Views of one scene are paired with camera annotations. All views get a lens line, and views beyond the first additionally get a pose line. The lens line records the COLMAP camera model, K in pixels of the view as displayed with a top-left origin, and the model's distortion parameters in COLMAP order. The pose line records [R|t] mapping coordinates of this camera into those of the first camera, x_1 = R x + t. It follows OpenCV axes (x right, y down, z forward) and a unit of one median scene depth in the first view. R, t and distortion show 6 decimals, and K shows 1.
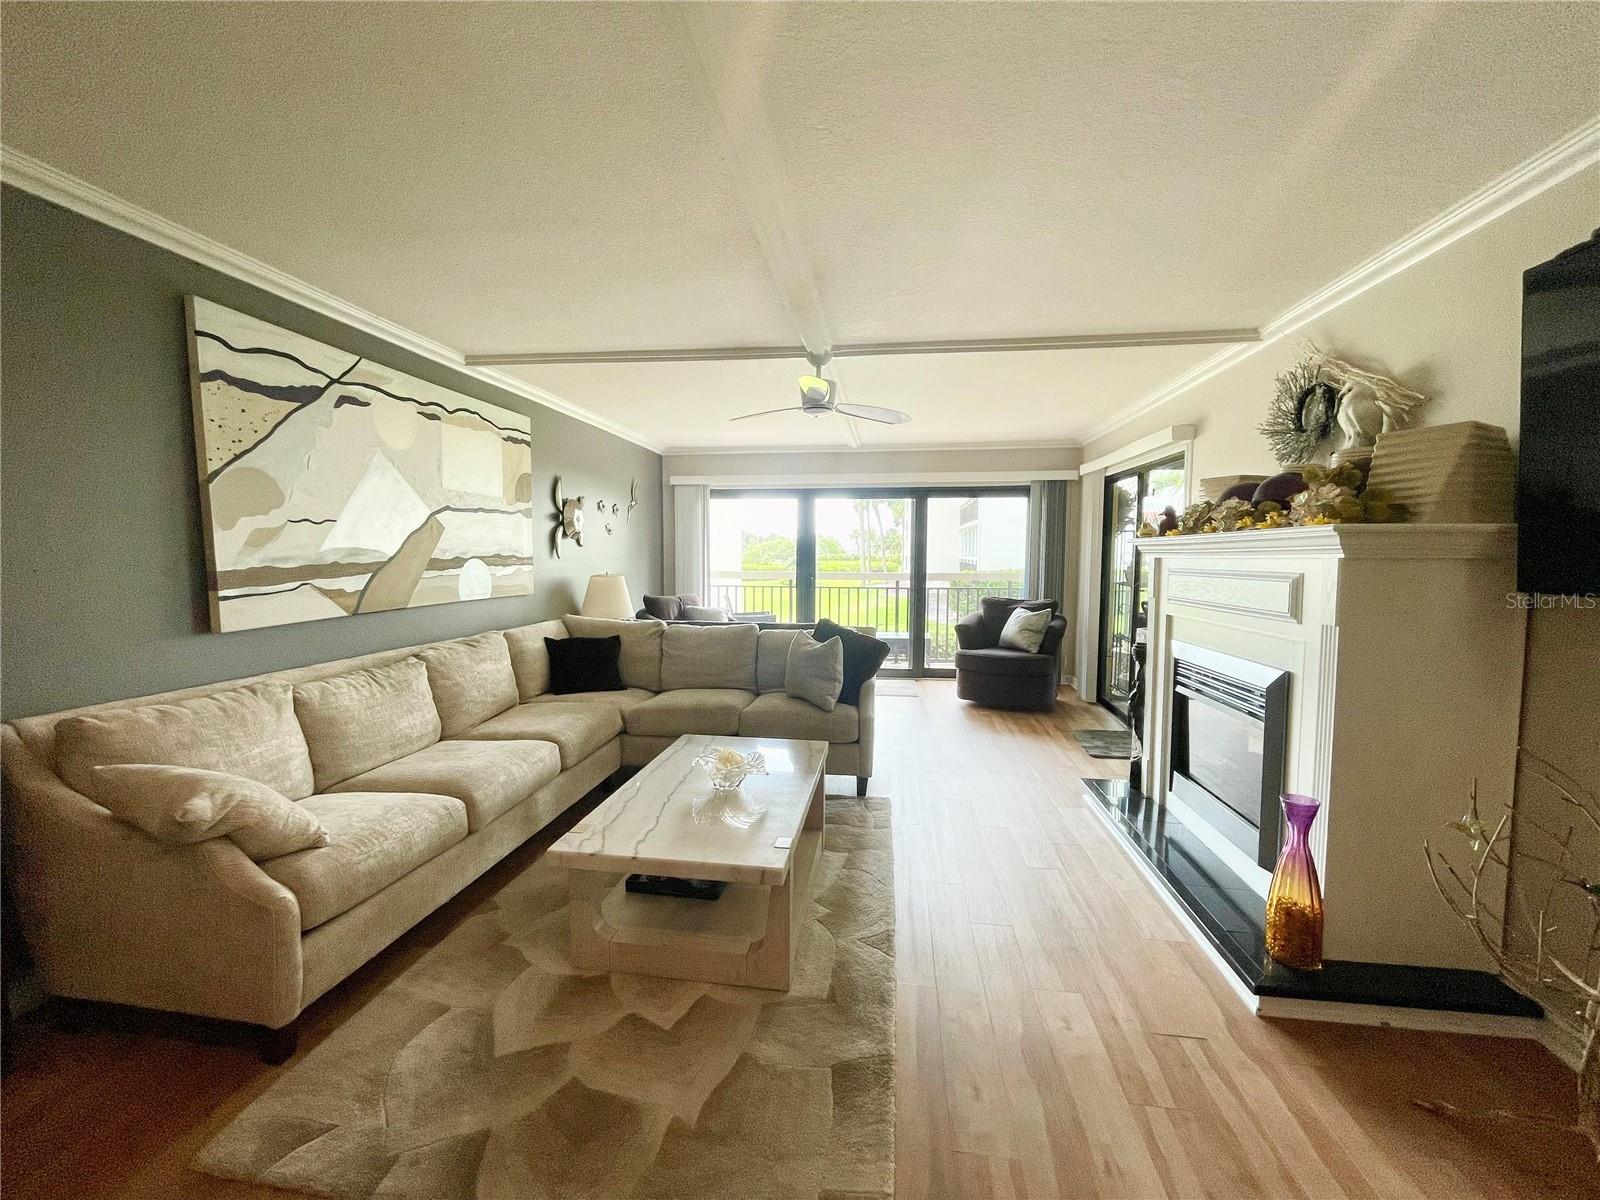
lens RADIAL K [[643.6, 0, 798.4], [0, 643.6, 597.7], [0, 0, 1]] dist [-0.002225, -0.000376]
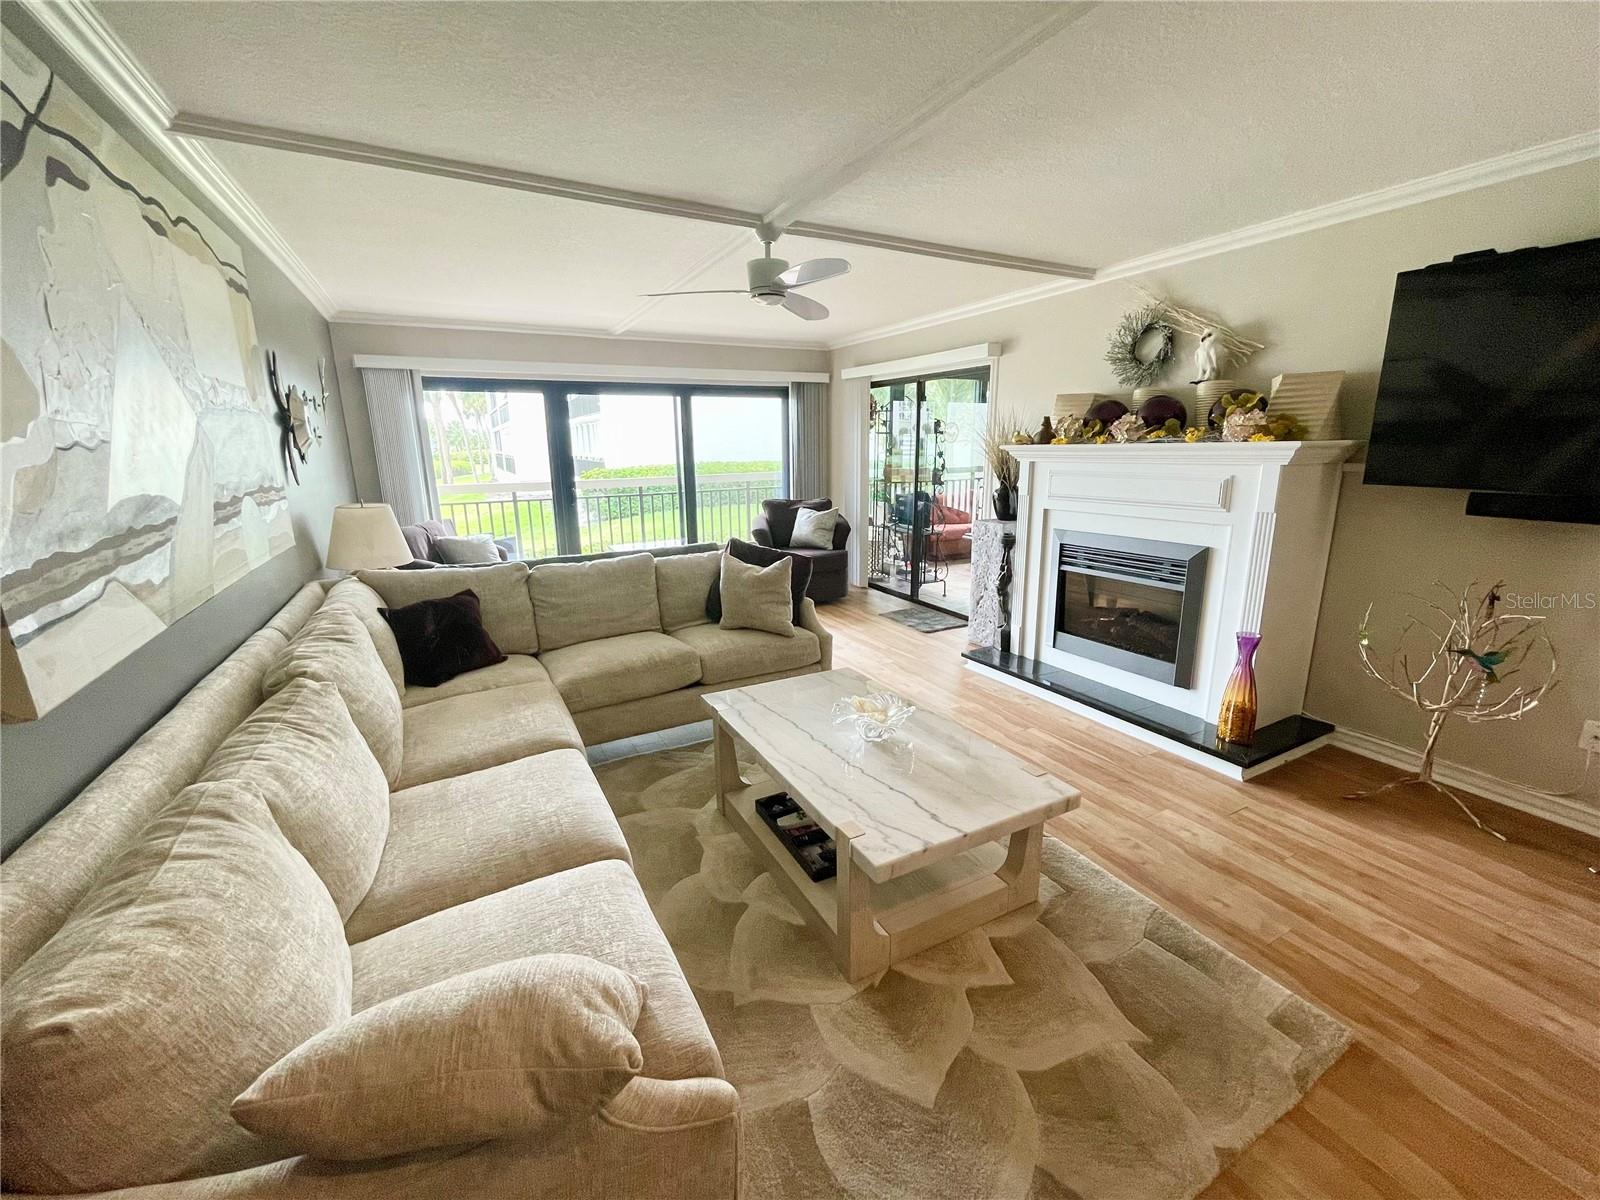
lens RADIAL K [[644.7, 0, 793.3], [0, 644.7, 597.0], [0, 0, 1]] dist [-0.000386, 0.000150]
pose [[0.810967, -0.150812, 0.565321, -0.585316], [0.058846, 0.982334, 0.177642, -0.060343], [-0.582125, -0.110795, 0.805515, 0.294381]]
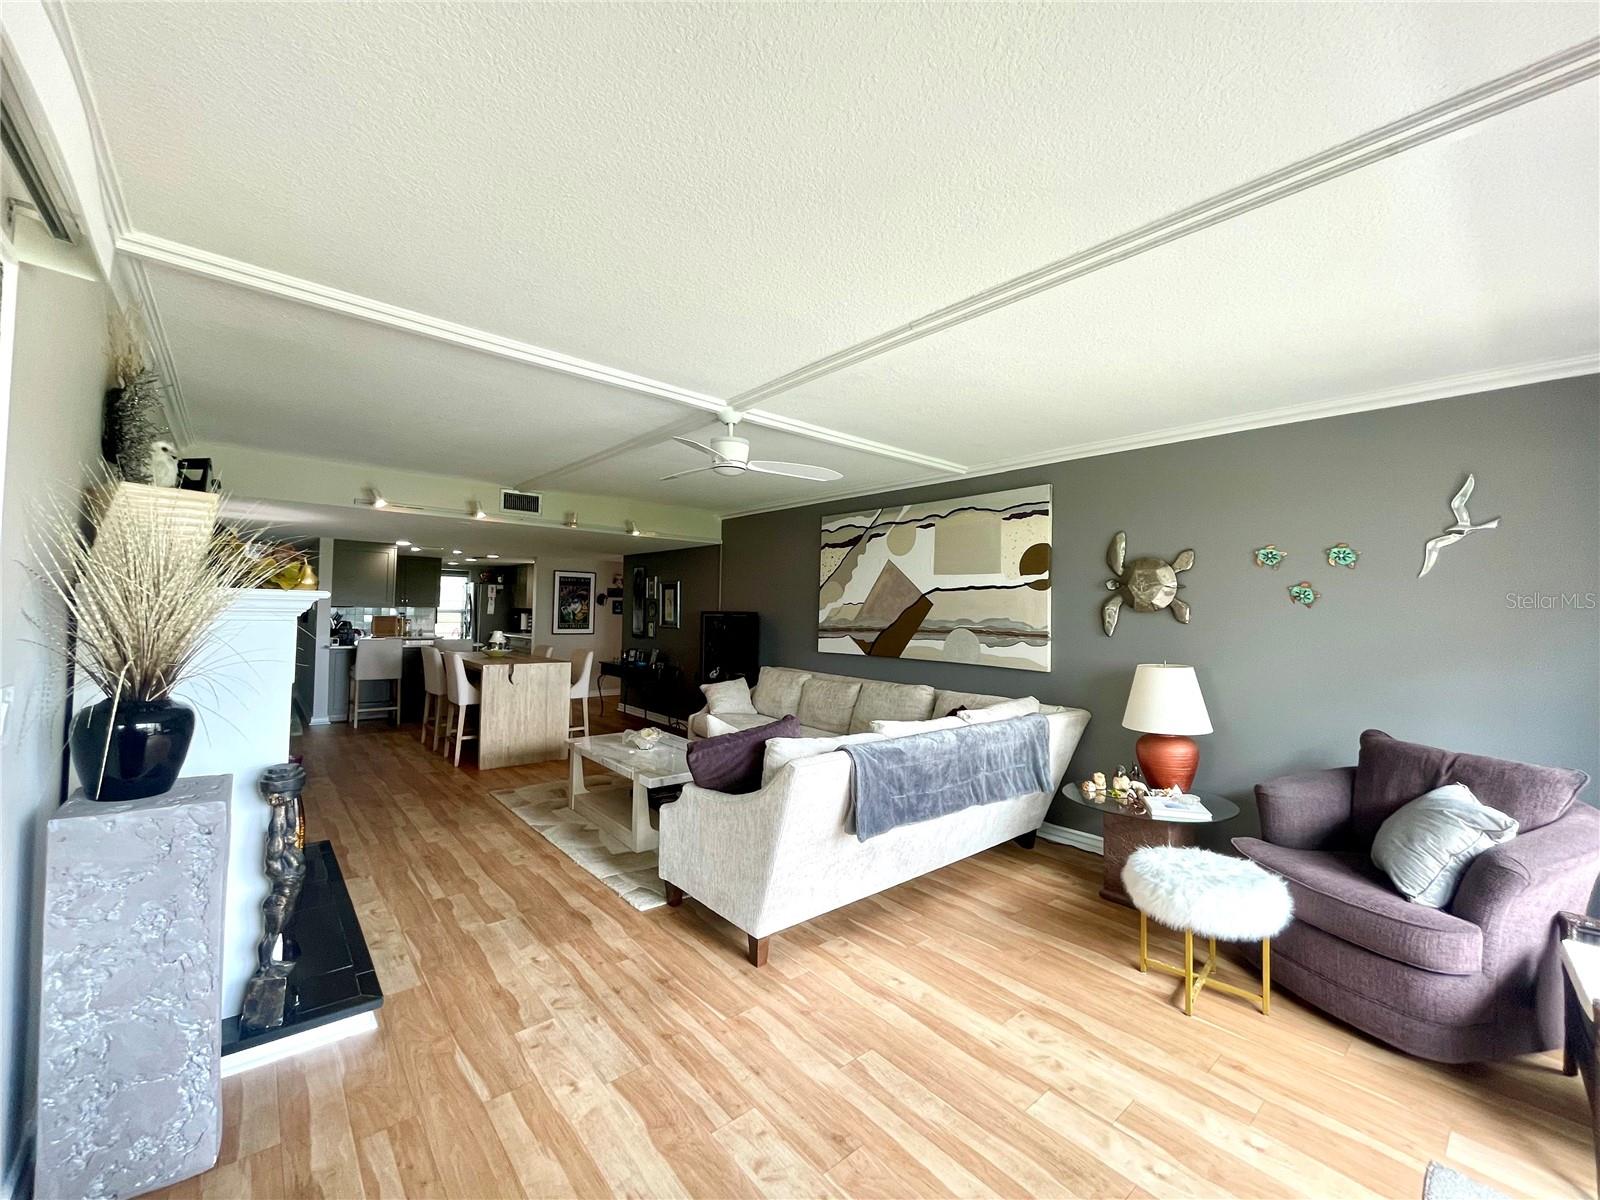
lens RADIAL K [[644.7, 0, 793.3], [0, 644.7, 597.0], [0, 0, 1]] dist [-0.000386, 0.000150]
pose [[-0.661407, -0.037207, -0.749104, 0.798086], [-0.080834, 0.996488, 0.021876, -0.158226], [0.745659, 0.075022, -0.662091, 2.040906]]
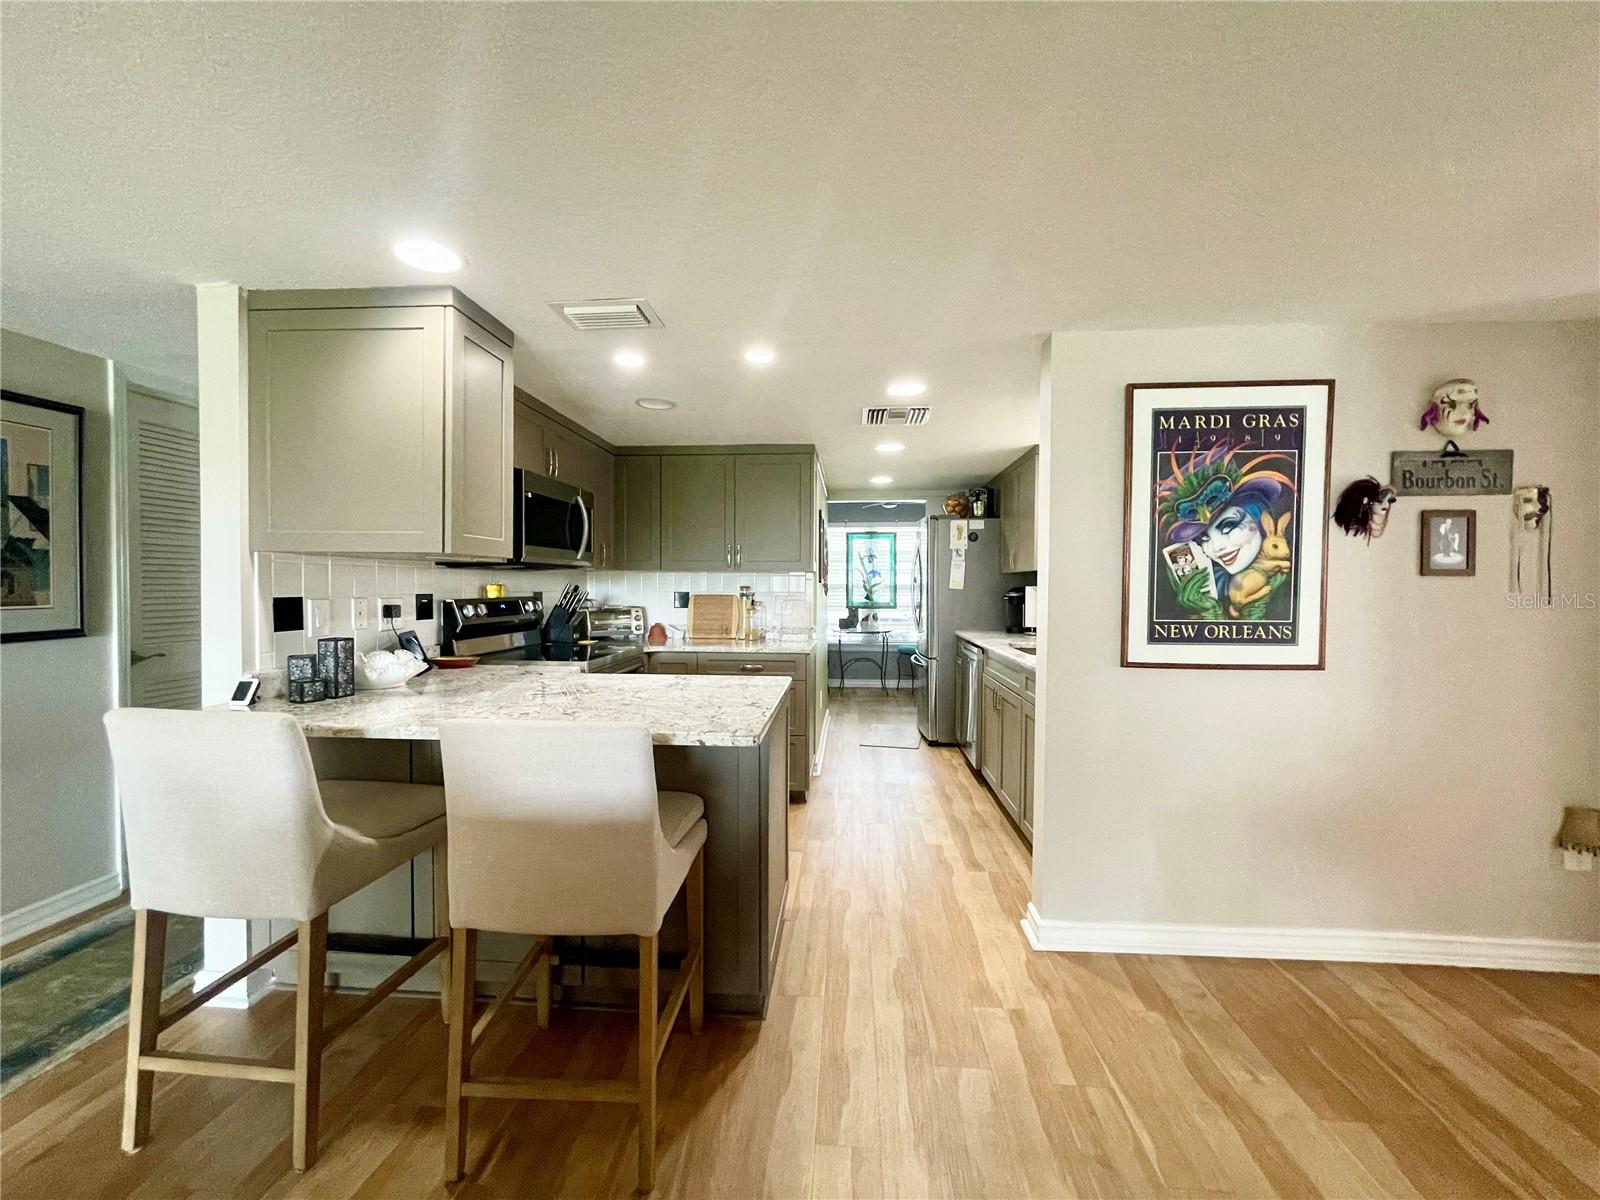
lens RADIAL K [[643.6, 0, 798.4], [0, 643.6, 597.7], [0, 0, 1]] dist [-0.002225, -0.000376]
pose [[-0.998017, -0.008816, -0.062332, -0.419914], [-0.014501, 0.995713, 0.091350, 0.057276], [0.061260, 0.092073, -0.993866, -0.301810]]
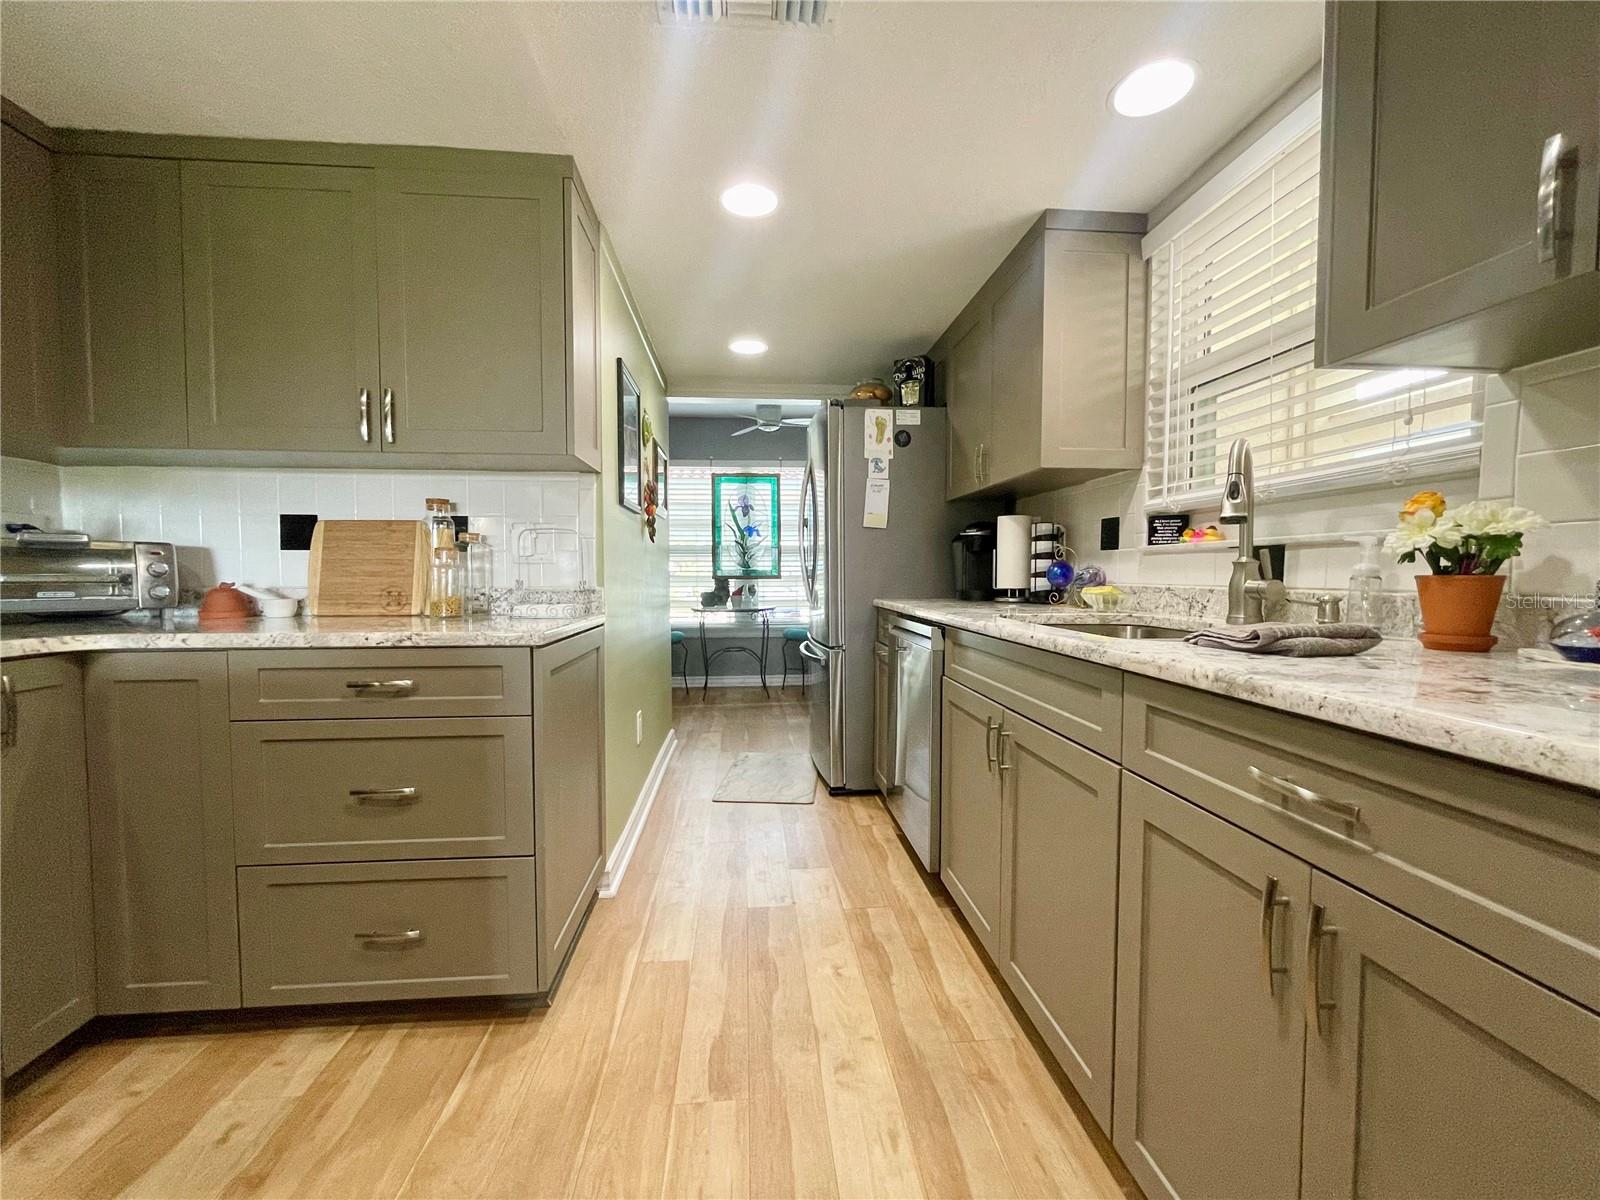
lens RADIAL K [[643.6, 0, 798.4], [0, 643.6, 597.7], [0, 0, 1]] dist [-0.002225, -0.000376]
pose [[-0.973585, 0.002480, -0.228310, -0.598445], [-0.023153, 0.993715, 0.109523, 0.184172], [0.227147, 0.111916, -0.967409, -1.016031]]
